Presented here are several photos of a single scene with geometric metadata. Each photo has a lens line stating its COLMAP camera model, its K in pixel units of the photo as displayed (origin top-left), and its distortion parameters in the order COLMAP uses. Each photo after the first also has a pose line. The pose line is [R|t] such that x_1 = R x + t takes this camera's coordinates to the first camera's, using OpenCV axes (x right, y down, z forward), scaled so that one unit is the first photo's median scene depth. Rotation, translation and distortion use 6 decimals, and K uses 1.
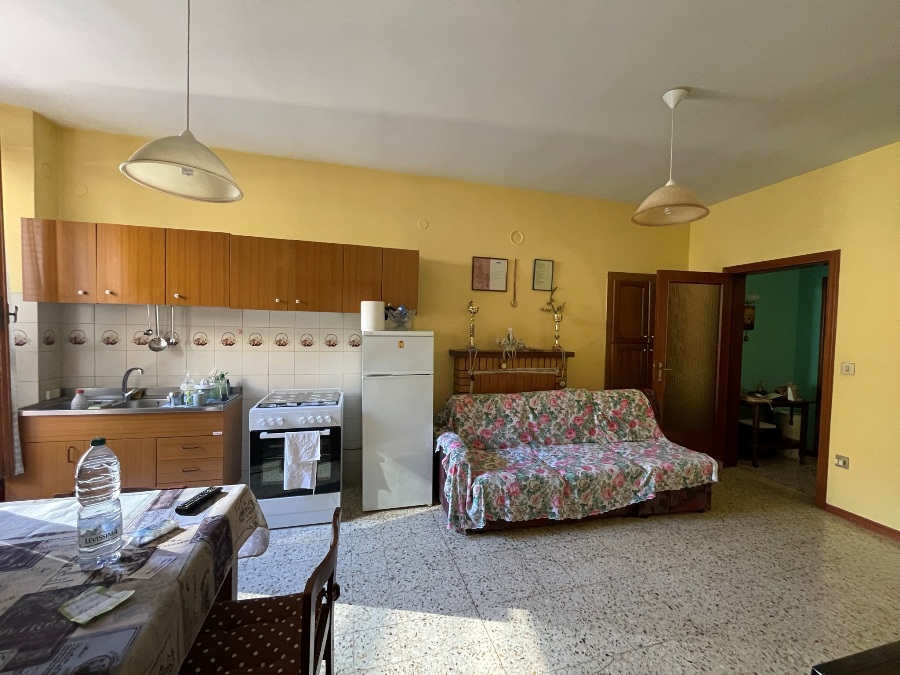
lens RADIAL K [[363.3, 0, 448.7], [0, 363.3, 339.5], [0, 0, 1]] dist [-0.001328, -0.000413]
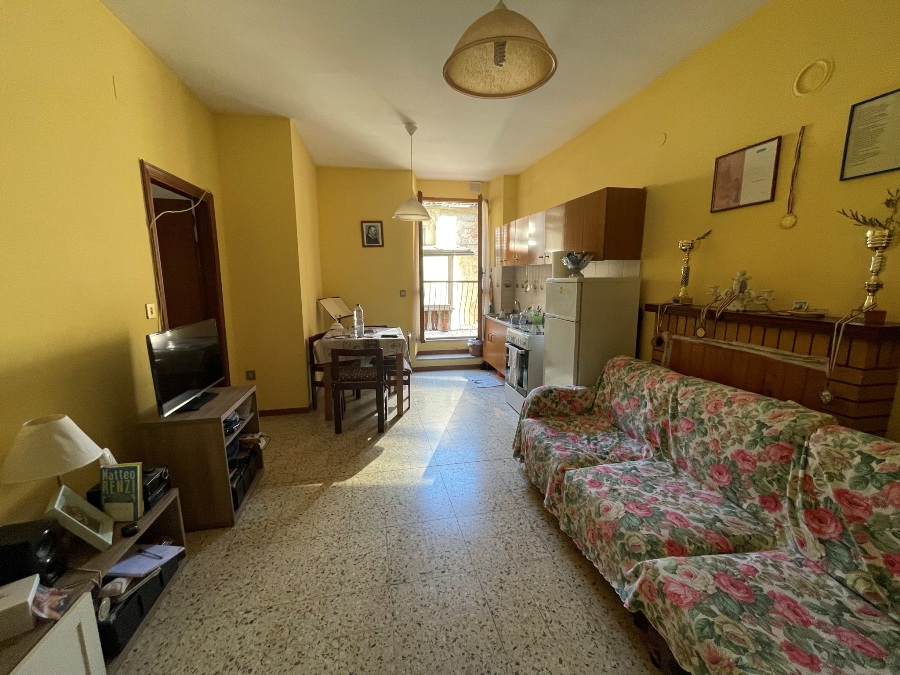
lens RADIAL K [[363.3, 0, 449.4], [0, 363.3, 337.5], [0, 0, 1]] dist [-0.001328, -0.000413]
pose [[-0.056657, 0.141587, -0.988303, 0.836825], [-0.037839, 0.988877, 0.143839, 0.008734], [0.997676, 0.045546, -0.050669, 0.635469]]
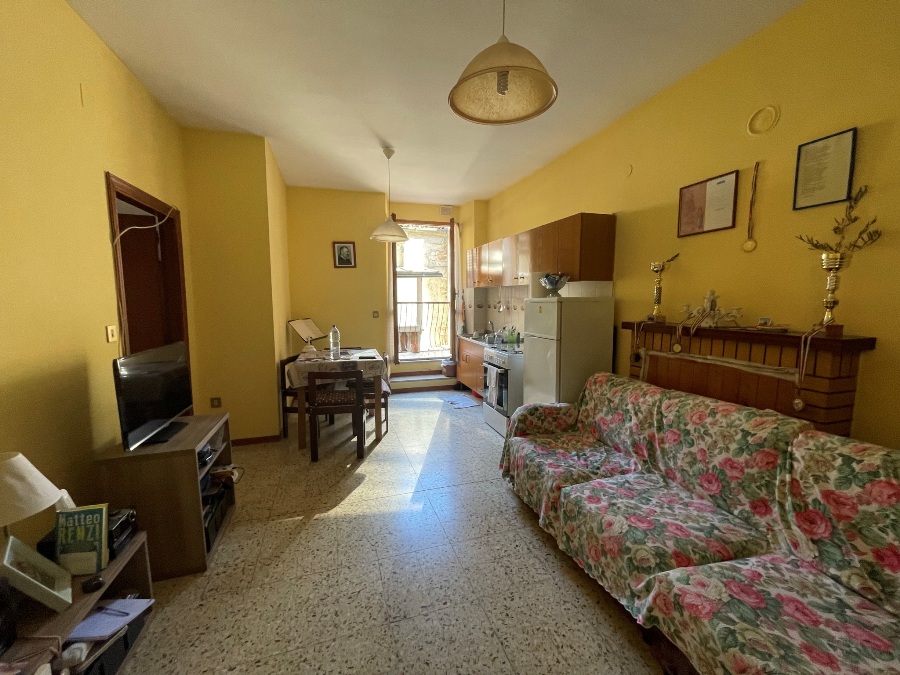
lens RADIAL K [[363.3, 0, 449.0], [0, 363.3, 337.9], [0, 0, 1]] dist [-0.001328, -0.000413]
pose [[0.046054, 0.084070, -0.995395, 0.832569], [-0.033898, 0.996010, 0.082554, 0.015216], [0.998364, 0.029940, 0.048720, 0.583814]]
